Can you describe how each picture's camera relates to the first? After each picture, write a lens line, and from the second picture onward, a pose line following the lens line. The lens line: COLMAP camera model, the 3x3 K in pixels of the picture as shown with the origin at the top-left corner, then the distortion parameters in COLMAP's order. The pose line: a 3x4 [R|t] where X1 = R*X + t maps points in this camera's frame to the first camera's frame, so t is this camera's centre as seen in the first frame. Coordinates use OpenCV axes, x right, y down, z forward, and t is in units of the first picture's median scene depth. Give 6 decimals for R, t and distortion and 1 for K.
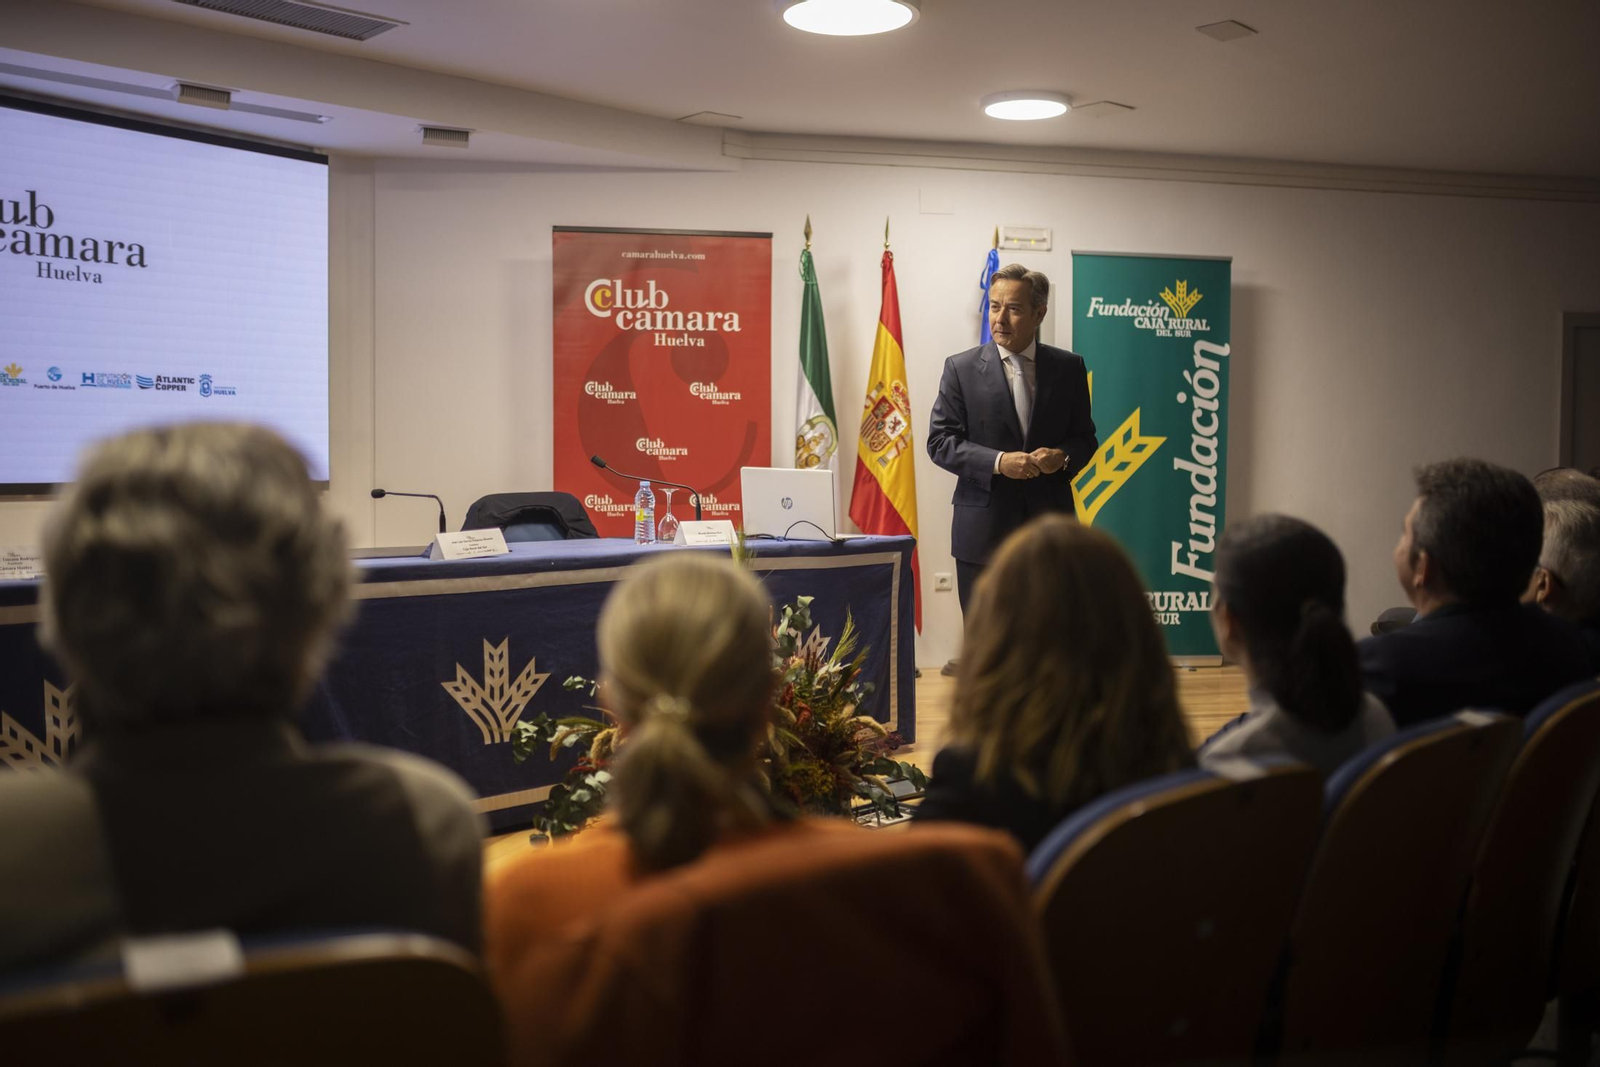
lens RADIAL K [[1516.0, 0, 800.0], [0, 1516.0, 533.5], [0, 0, 1]] dist [-0.062711, 0.112347]
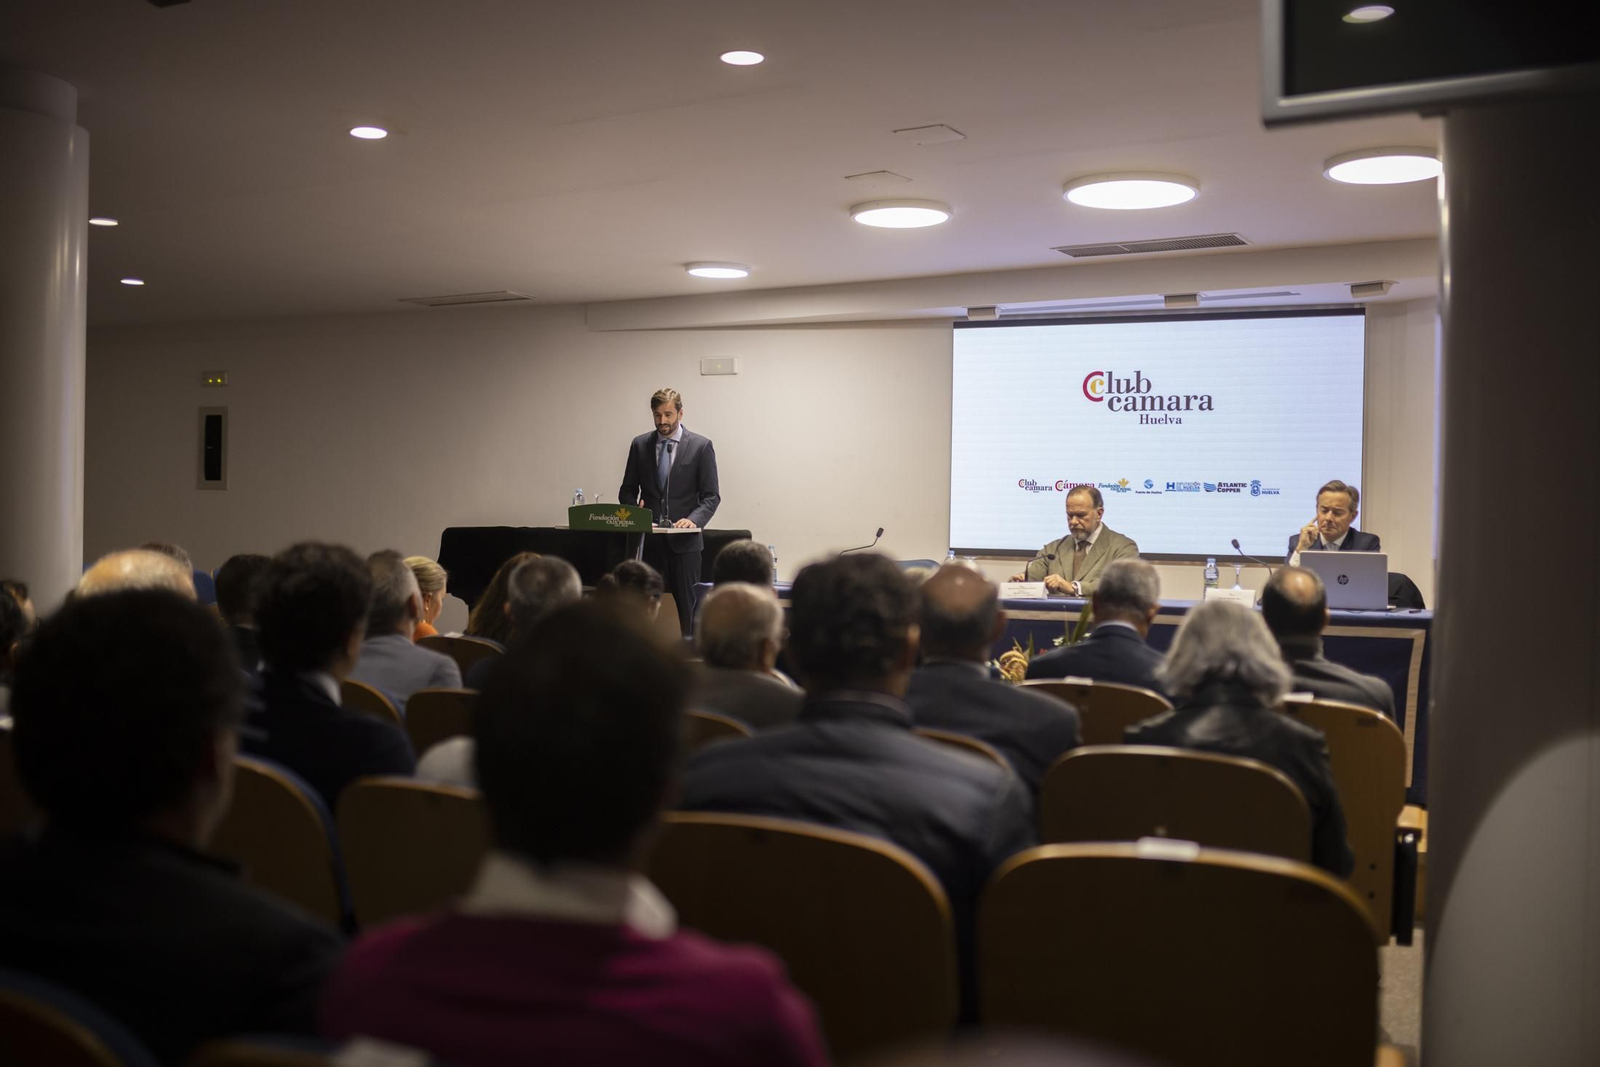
lens RADIAL K [[1516.0, 0, 800.0], [0, 1516.0, 533.5], [0, 0, 1]] dist [-0.062711, 0.112347]
pose [[0.257673, 0.005990, -0.966214, 0.795588], [-0.062883, 0.997965, -0.010583, -0.012679], [0.964184, 0.063486, 0.257525, 0.206319]]
